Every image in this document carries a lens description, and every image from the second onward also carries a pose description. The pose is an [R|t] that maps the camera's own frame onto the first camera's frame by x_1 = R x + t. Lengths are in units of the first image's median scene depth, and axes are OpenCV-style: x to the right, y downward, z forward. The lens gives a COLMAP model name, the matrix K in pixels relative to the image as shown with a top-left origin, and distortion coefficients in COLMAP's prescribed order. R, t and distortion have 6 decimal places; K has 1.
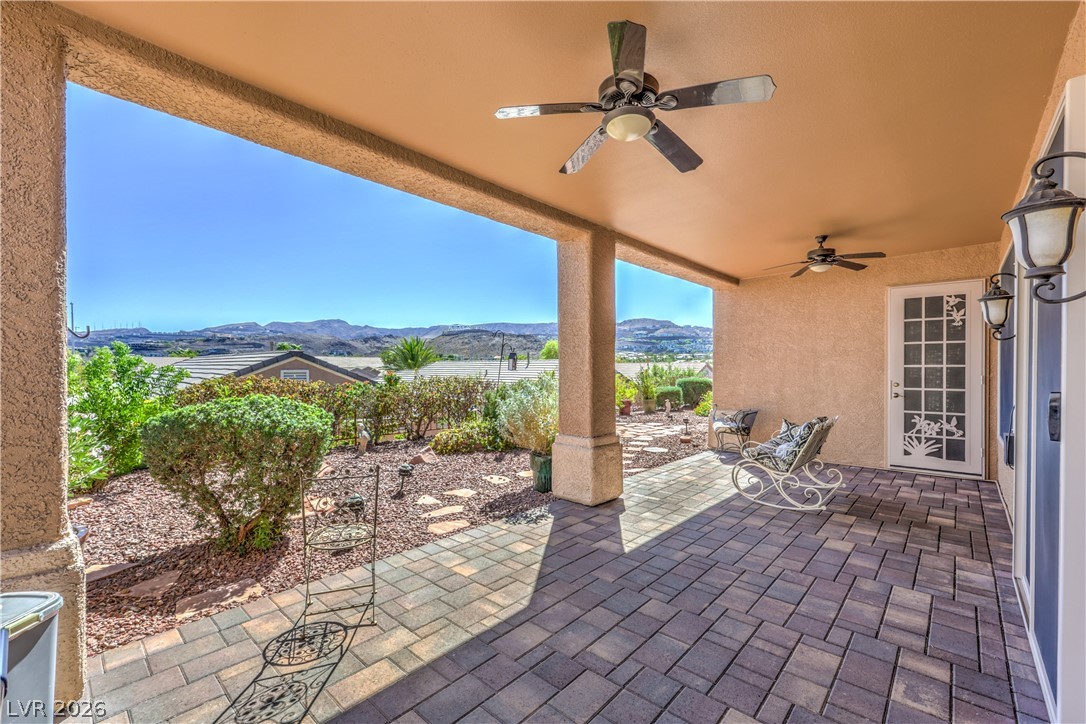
lens RADIAL K [[453.4, 0, 548.4], [0, 453.4, 365.5], [0, 0, 1]] dist [0.004632, 0.000603]
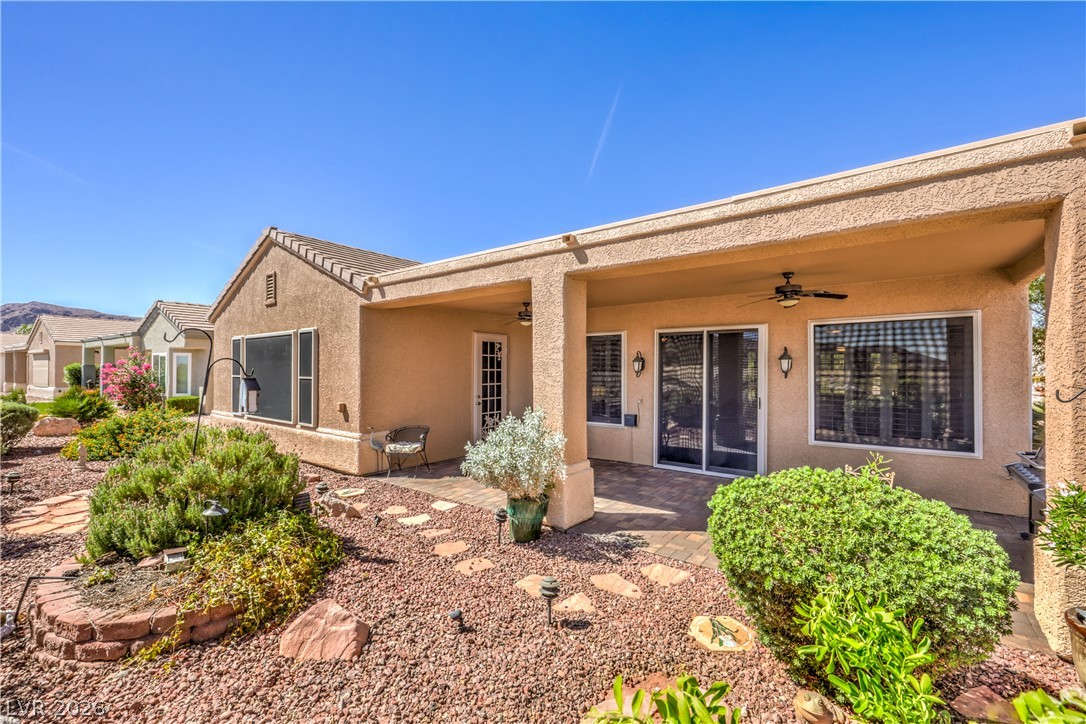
lens RADIAL K [[453.4, 0, 546.4], [0, 453.4, 367.2], [0, 0, 1]] dist [0.004632, 0.000603]
pose [[-0.080781, 0.006403, 0.996711, -0.829933], [-0.002902, 0.999974, -0.006659, -0.050897], [-0.996728, -0.003431, -0.080760, 0.958536]]
